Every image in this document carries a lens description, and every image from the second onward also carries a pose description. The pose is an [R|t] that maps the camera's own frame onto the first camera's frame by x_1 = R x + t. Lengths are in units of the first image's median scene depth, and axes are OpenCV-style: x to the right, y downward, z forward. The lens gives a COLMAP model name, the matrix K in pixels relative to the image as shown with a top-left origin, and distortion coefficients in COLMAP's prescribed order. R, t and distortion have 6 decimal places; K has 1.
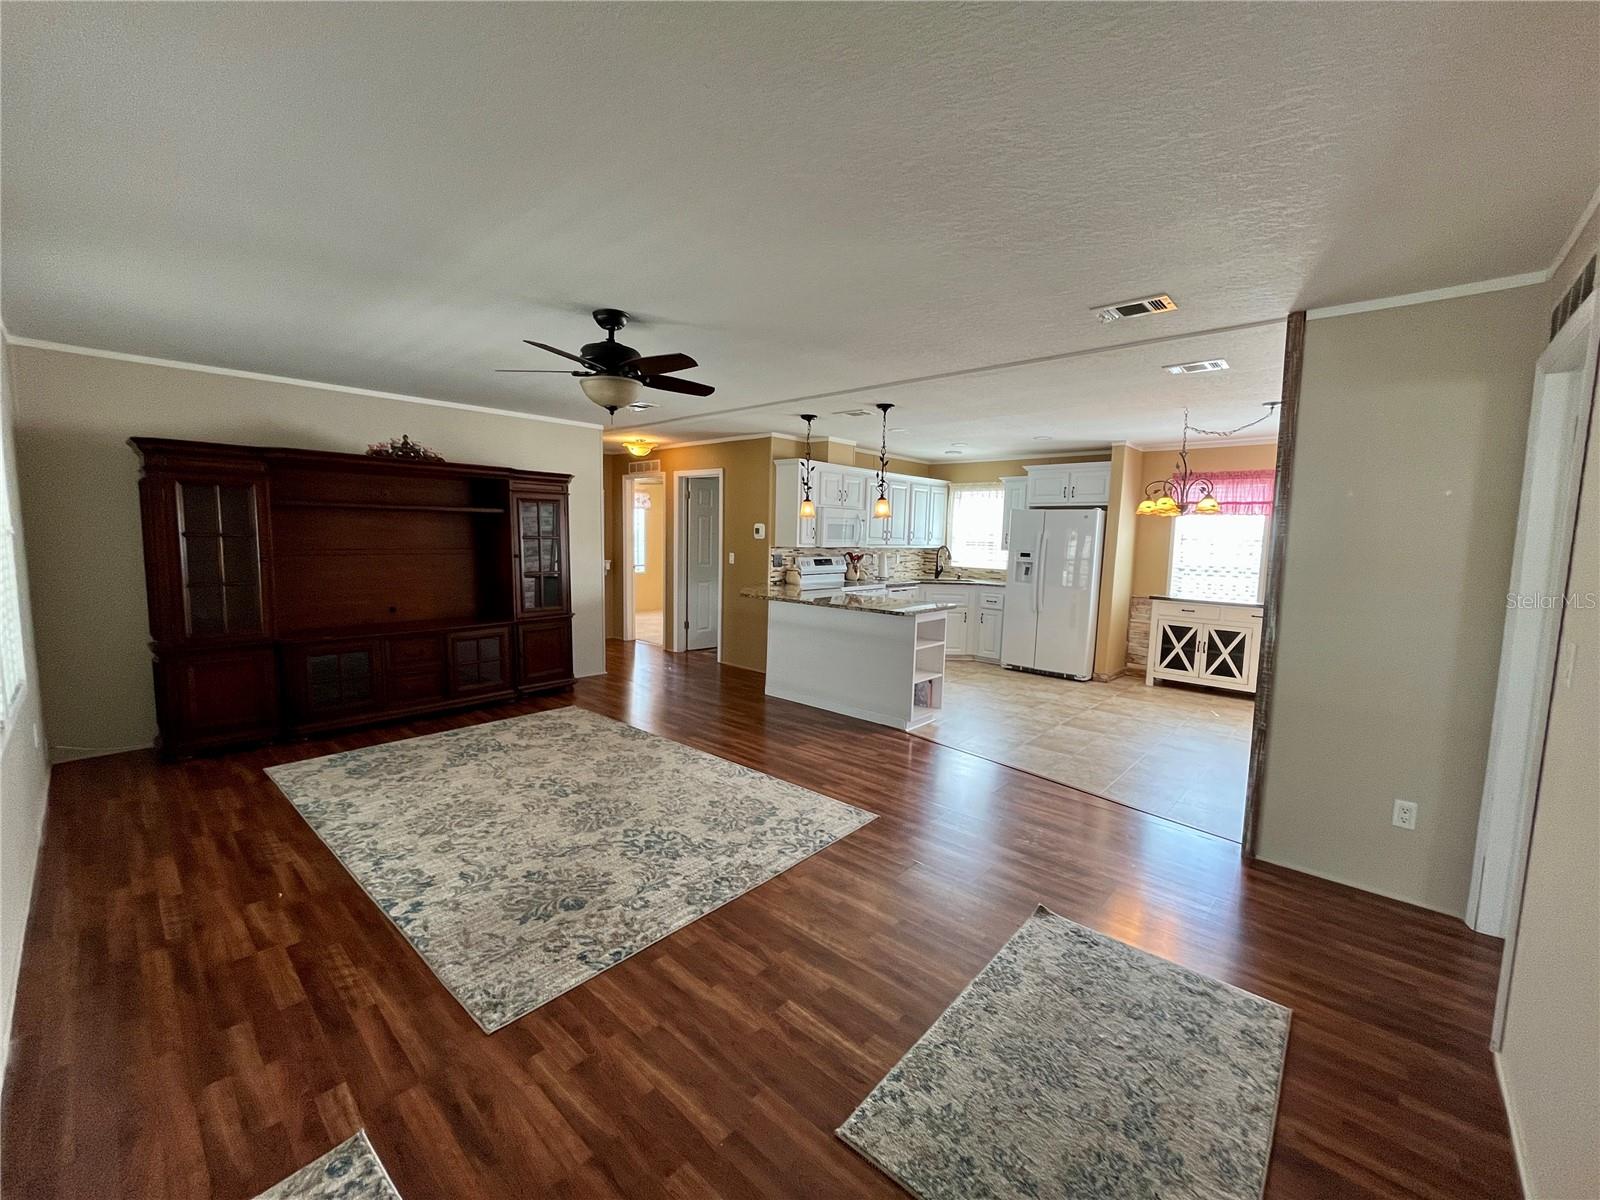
lens RADIAL K [[647.9, 0, 800.5], [0, 647.9, 596.2], [0, 0, 1]] dist [-0.004742, 0.000519]
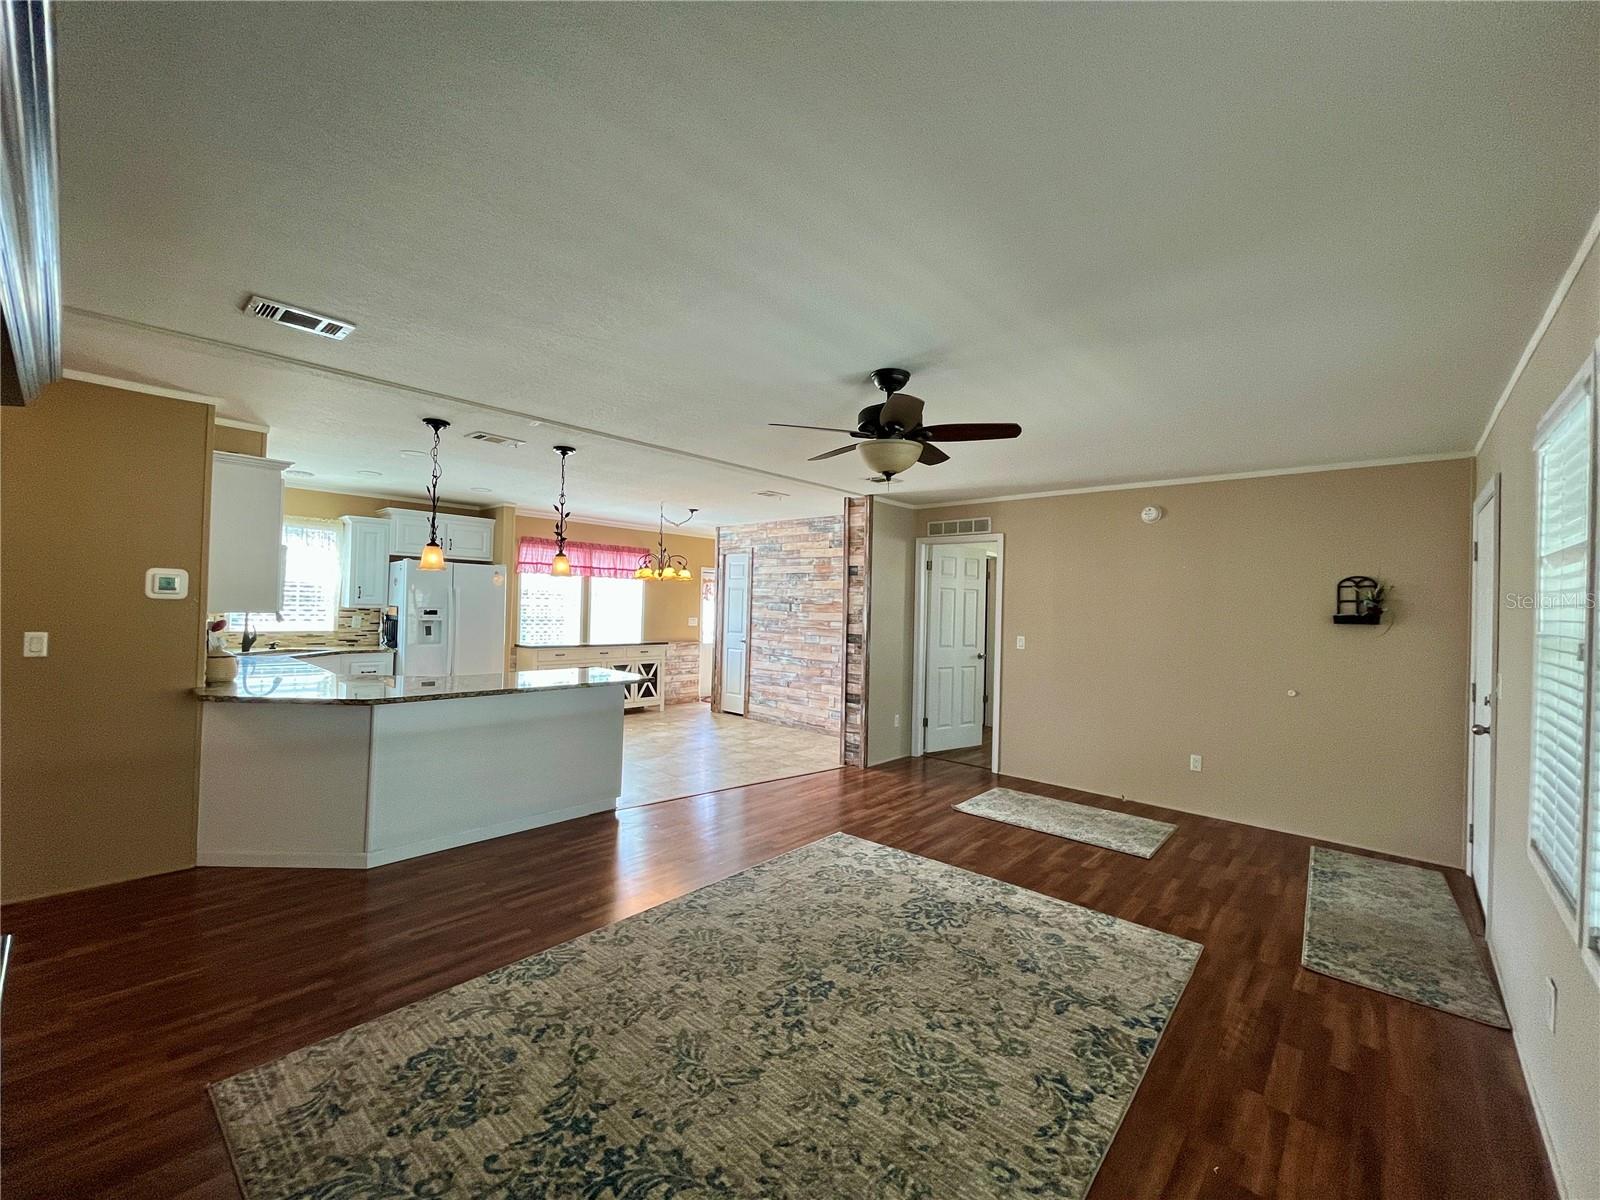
lens RADIAL K [[647.9, 0, 801.5], [0, 647.9, 599.1], [0, 0, 1]] dist [-0.004742, 0.000519]
pose [[0.000666, -0.014146, 0.999900, -0.727782], [0.070209, 0.997433, 0.014065, -0.081766], [-0.997532, 0.070192, 0.001658, 0.688180]]
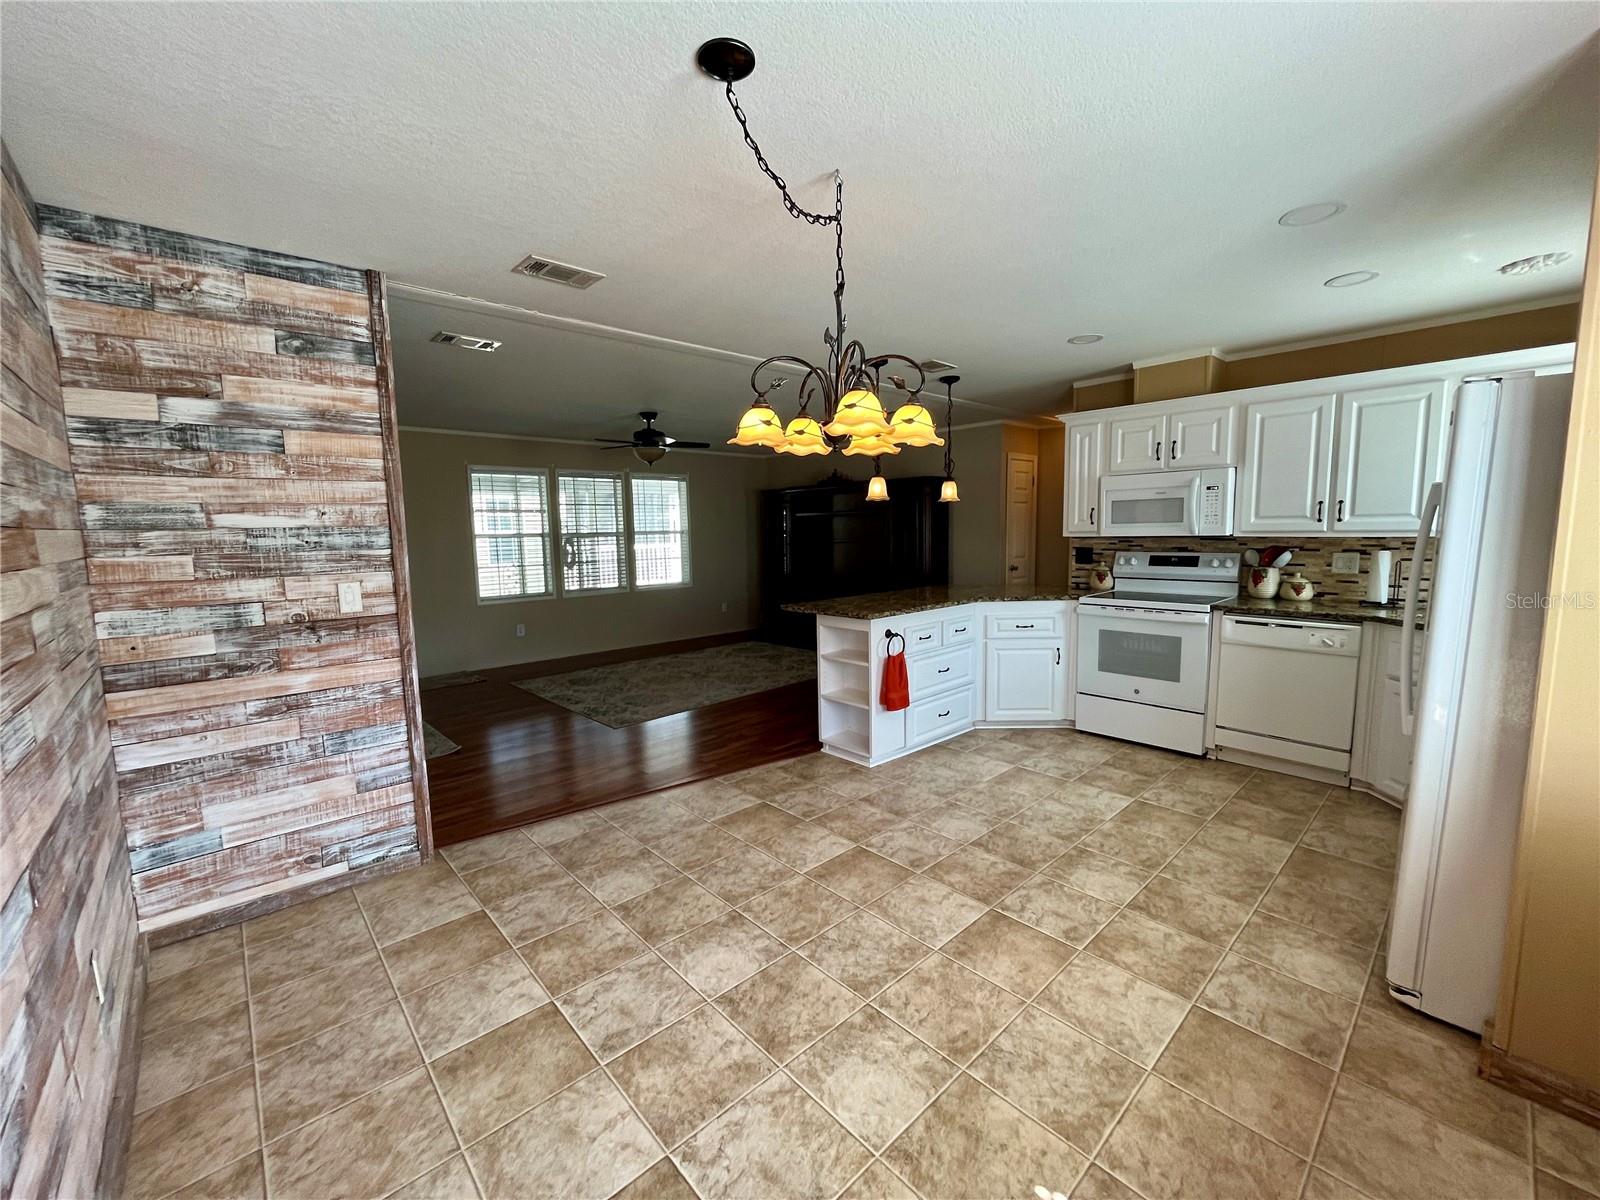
lens RADIAL K [[647.9, 0, 806.6], [0, 647.9, 629.2], [0, 0, 1]] dist [-0.004742, 0.000519]
pose [[-0.085556, 0.141718, -0.986203, 0.967196], [-0.072460, 0.986326, 0.148021, -0.076818], [0.993695, 0.084124, -0.074117, 0.999226]]
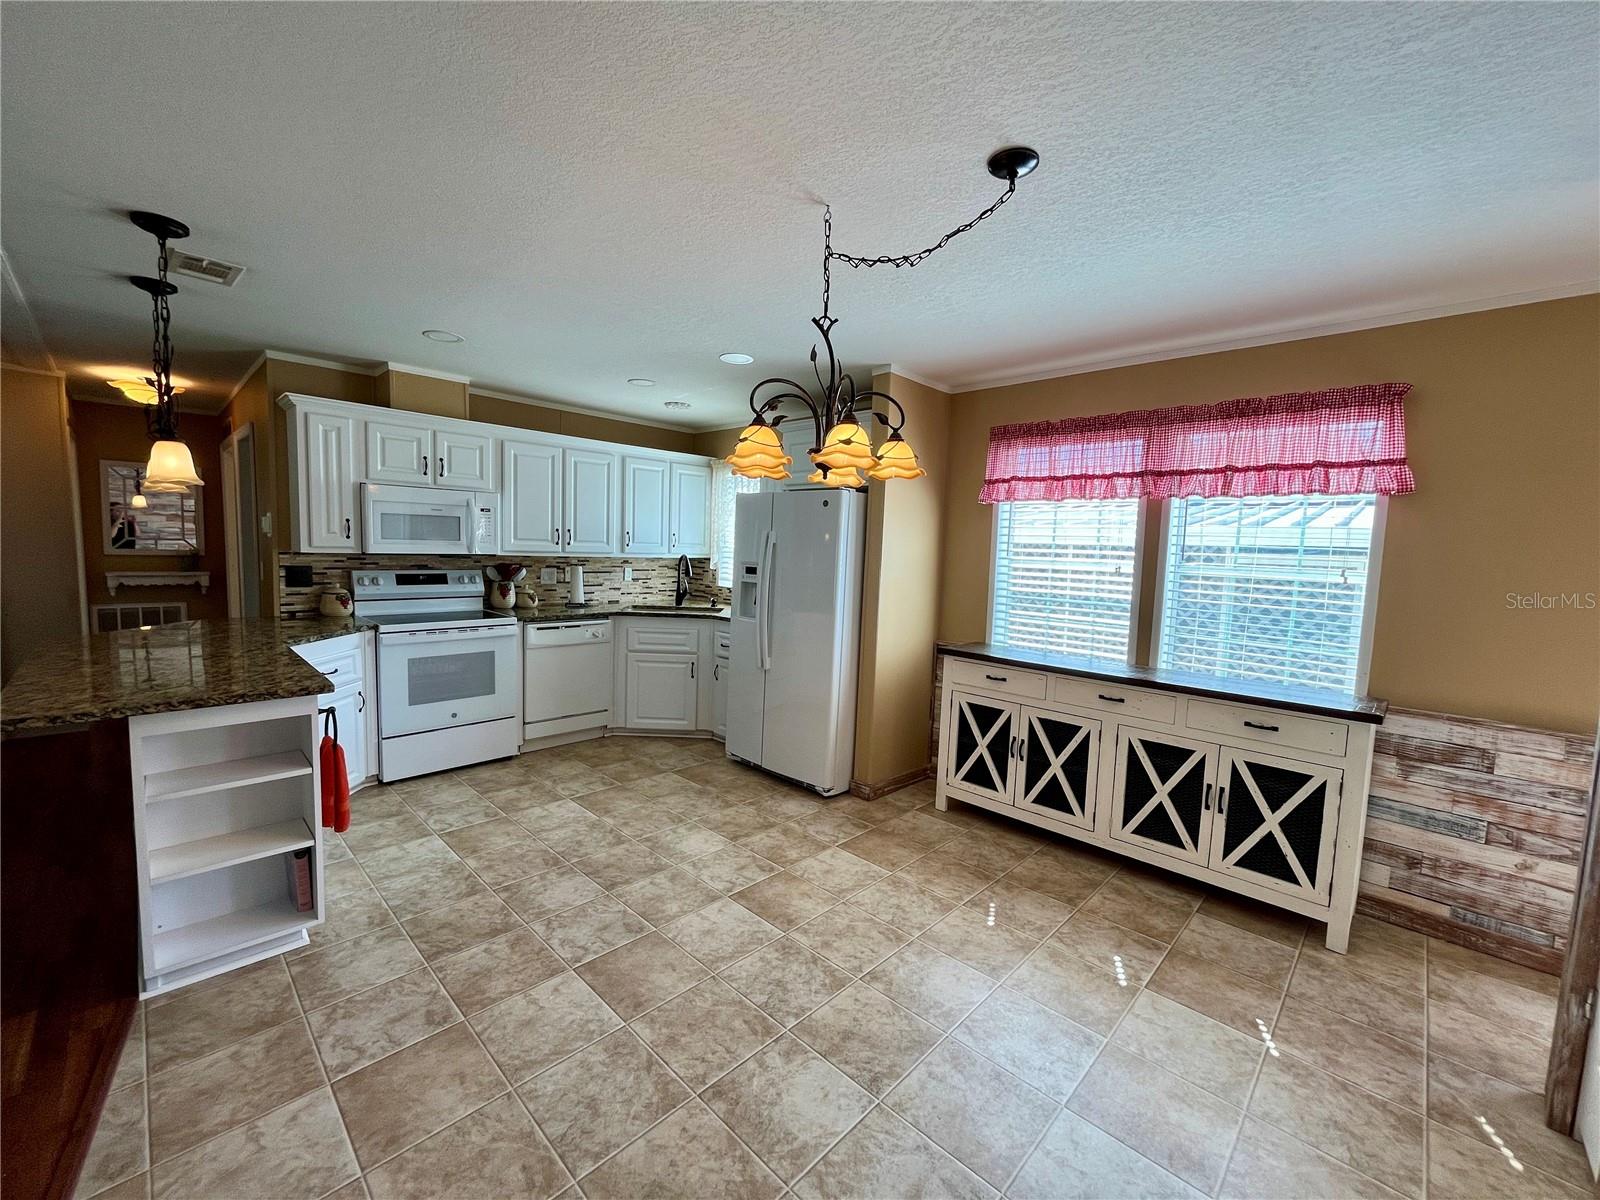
lens RADIAL K [[647.9, 0, 812.3], [0, 647.9, 593.8], [0, 0, 1]] dist [-0.004742, 0.000519]
pose [[0.999810, 0.010981, -0.016081, 0.573686], [-0.011378, 0.999627, -0.024836, -0.040150], [0.015803, 0.025014, 0.999562, 0.583372]]
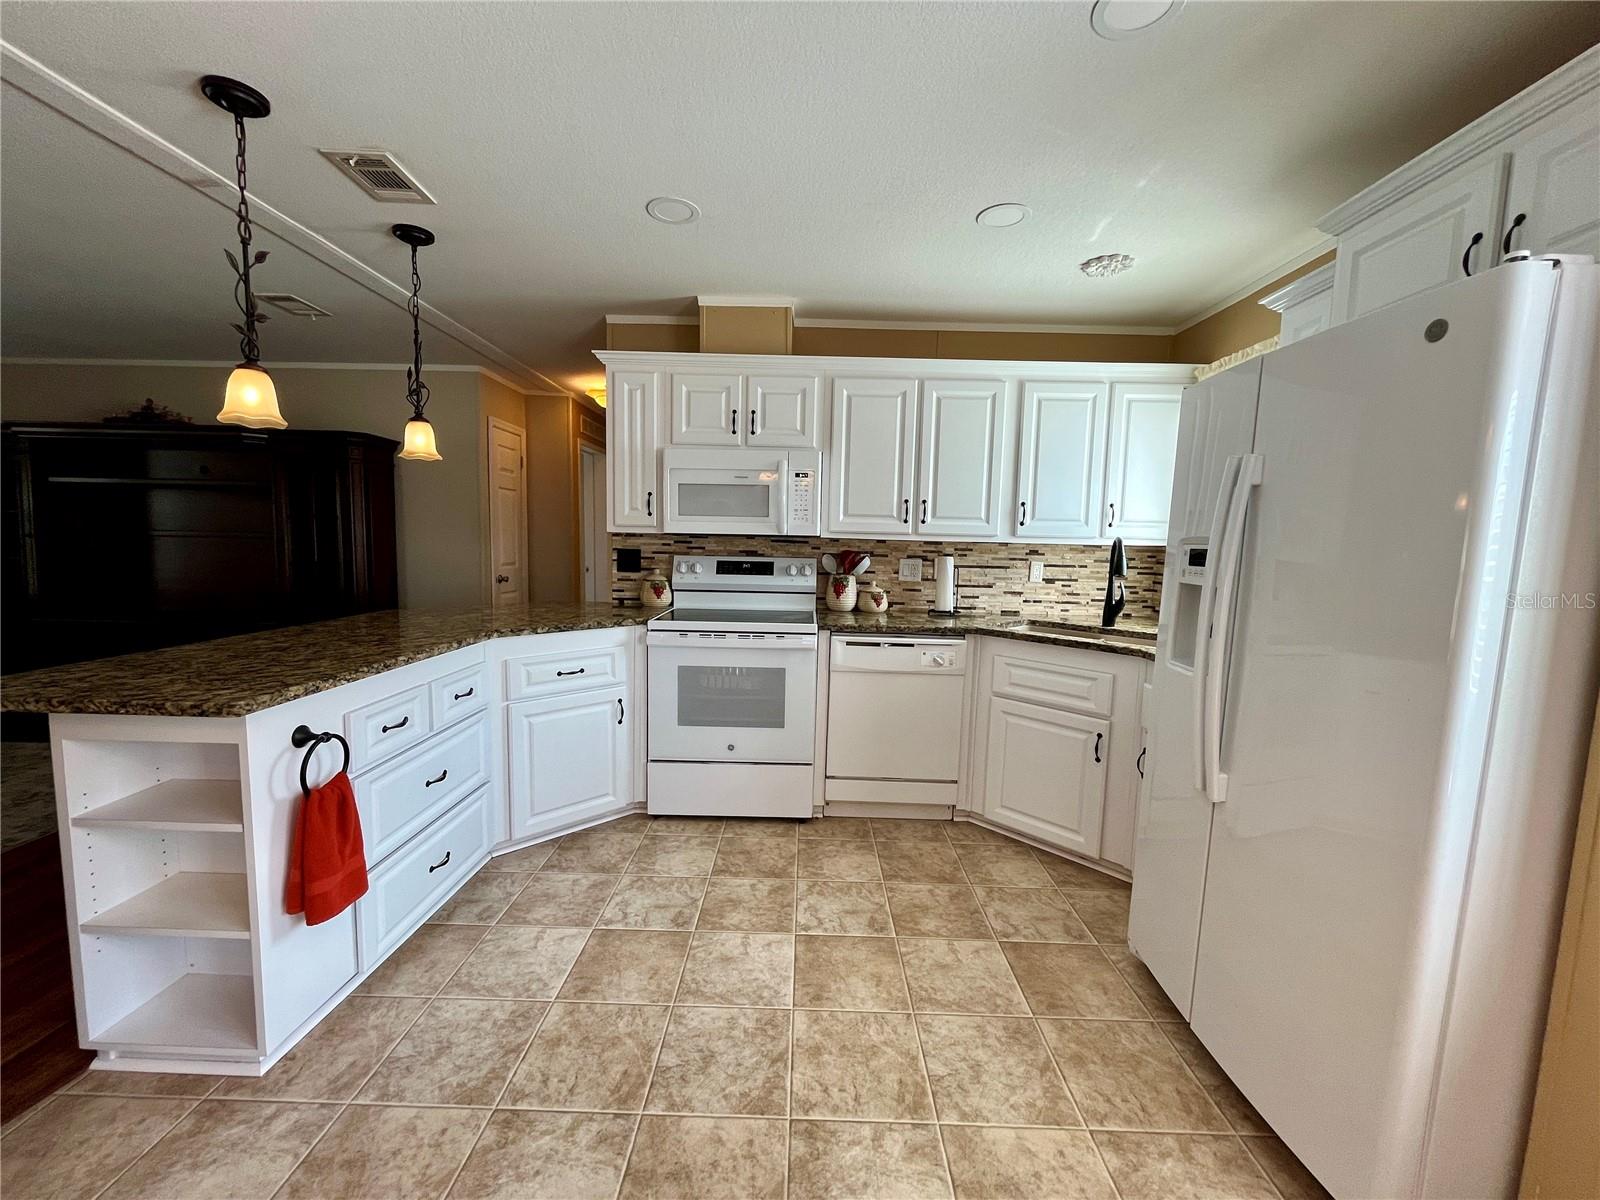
lens RADIAL K [[647.9, 0, 795.6], [0, 647.9, 599.8], [0, 0, 1]] dist [-0.004742, 0.000519]
pose [[0.656328, 0.068567, -0.751353, 0.603730], [-0.082074, 0.996441, 0.019239, -0.058224], [0.749998, 0.049039, 0.659620, 1.008275]]
